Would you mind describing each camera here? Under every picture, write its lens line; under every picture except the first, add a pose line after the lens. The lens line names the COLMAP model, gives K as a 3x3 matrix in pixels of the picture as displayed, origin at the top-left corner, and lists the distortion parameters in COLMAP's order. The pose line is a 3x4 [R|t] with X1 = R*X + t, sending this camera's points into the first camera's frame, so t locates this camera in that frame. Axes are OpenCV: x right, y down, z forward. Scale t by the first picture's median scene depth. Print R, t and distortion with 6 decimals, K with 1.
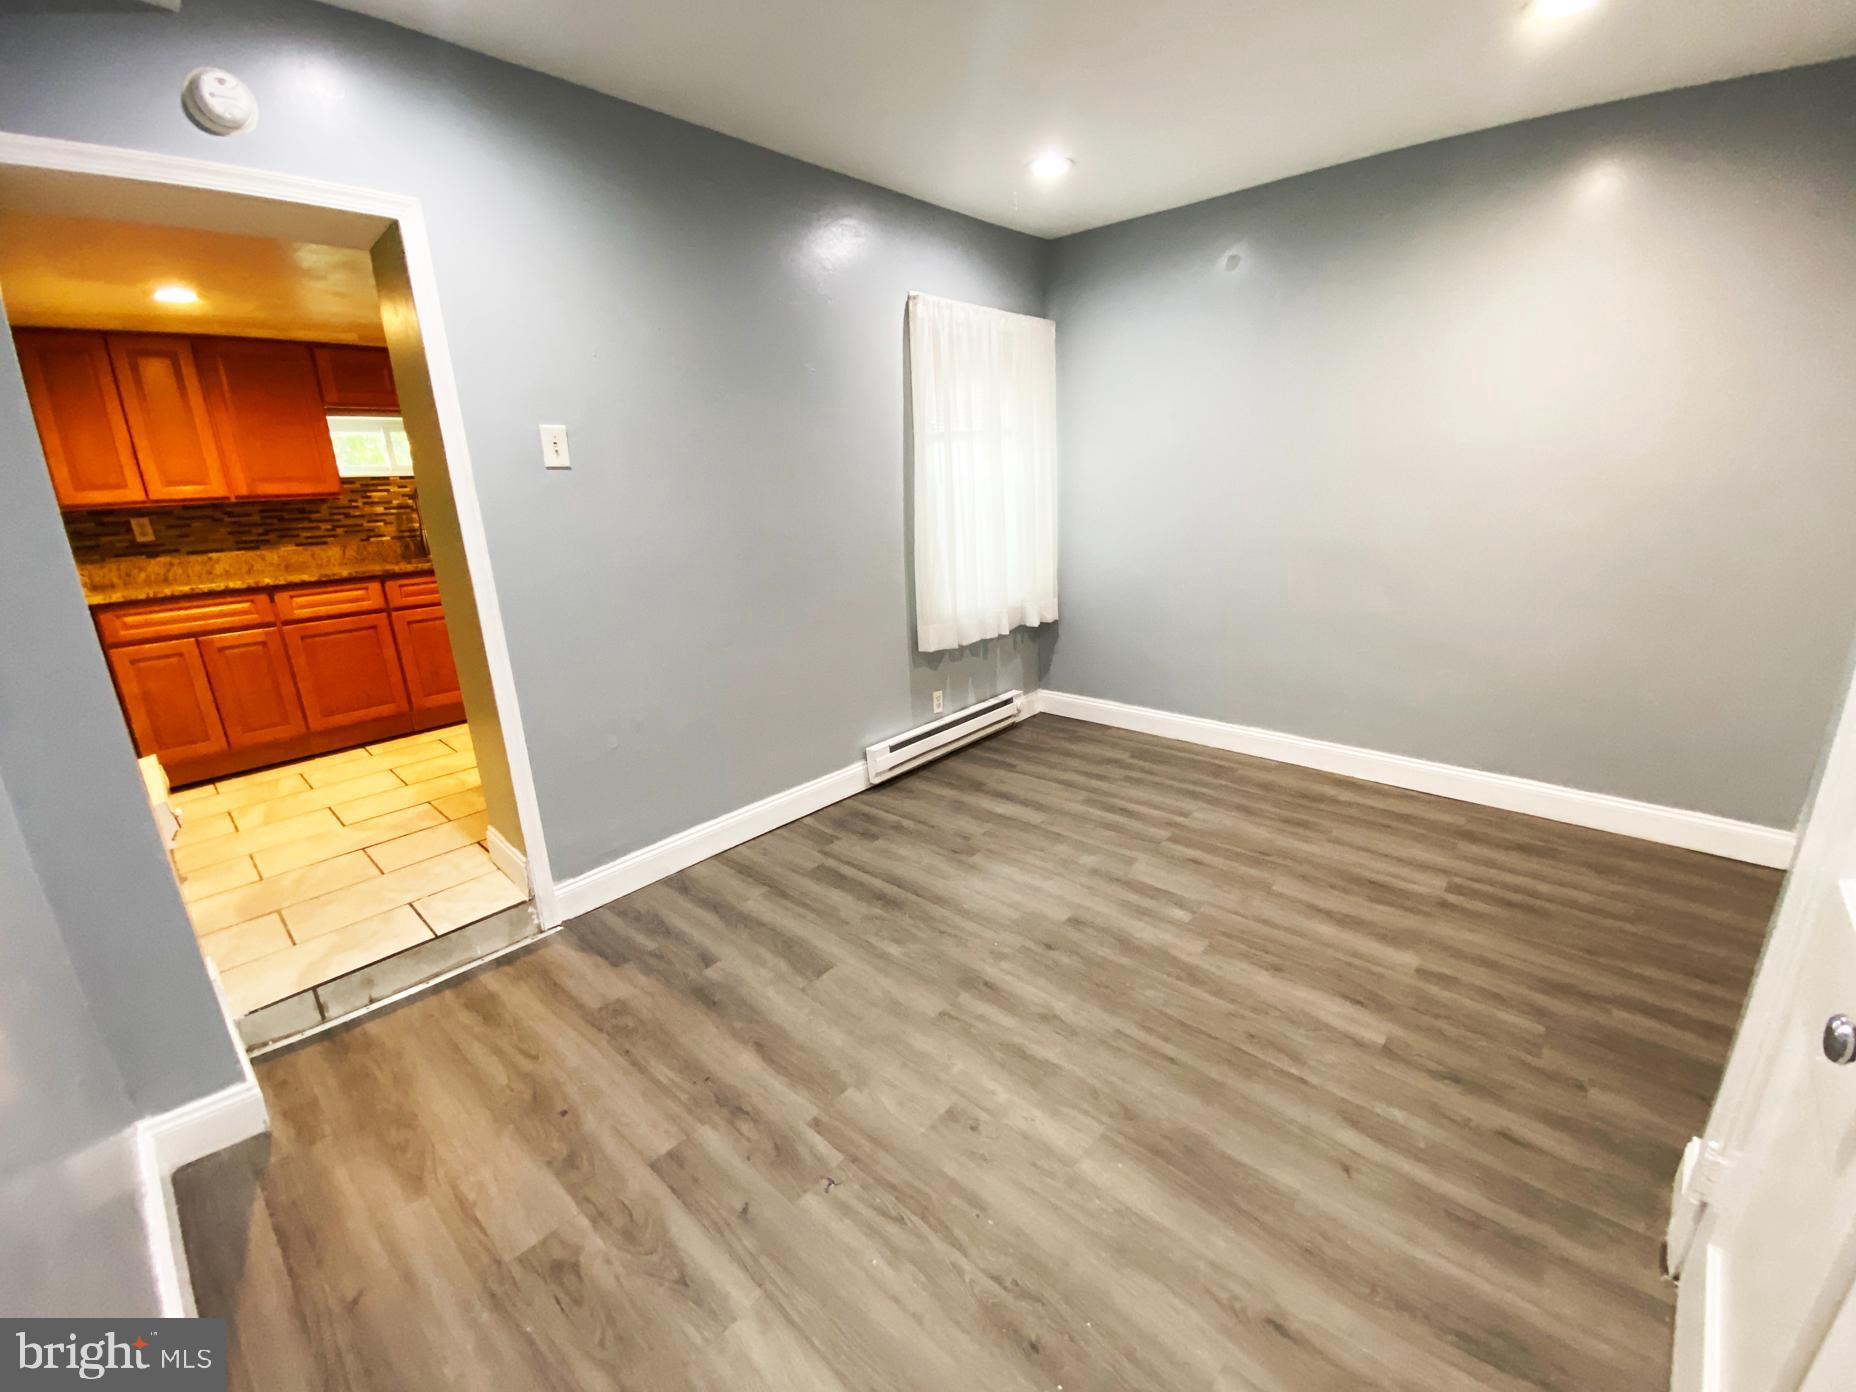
lens RADIAL K [[754.5, 0, 925.9], [0, 754.5, 695.6], [0, 0, 1]] dist [0.036893, -0.028810]
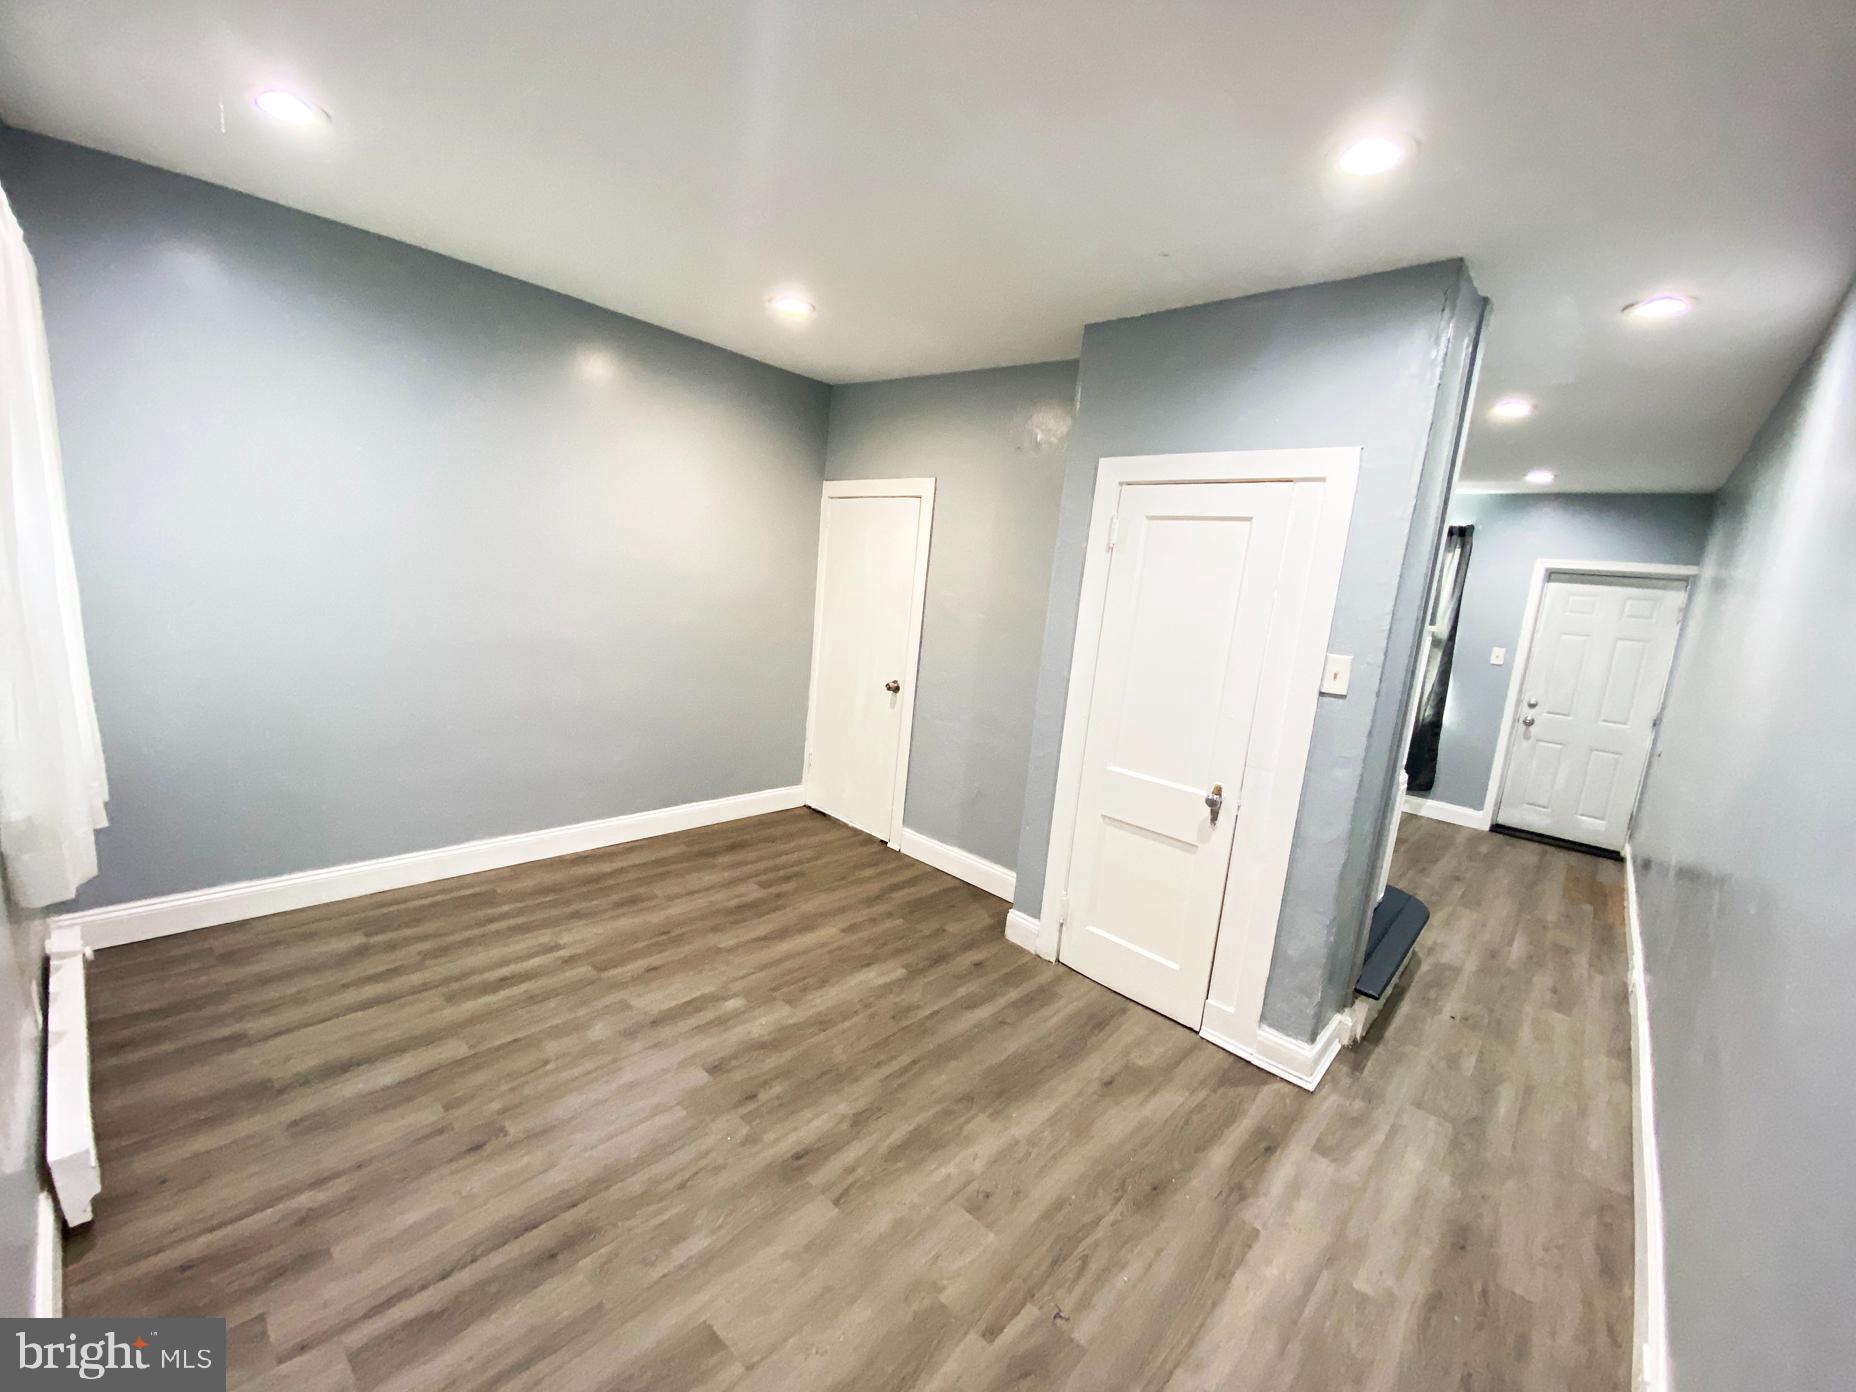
lens RADIAL K [[754.5, 0, 925.9], [0, 754.5, 695.6], [0, 0, 1]] dist [0.036893, -0.028810]
pose [[0.005711, -0.130849, 0.991386, -0.639399], [0.187023, 0.974049, 0.127483, -0.207672], [-0.982339, 0.184684, 0.030035, 0.614822]]
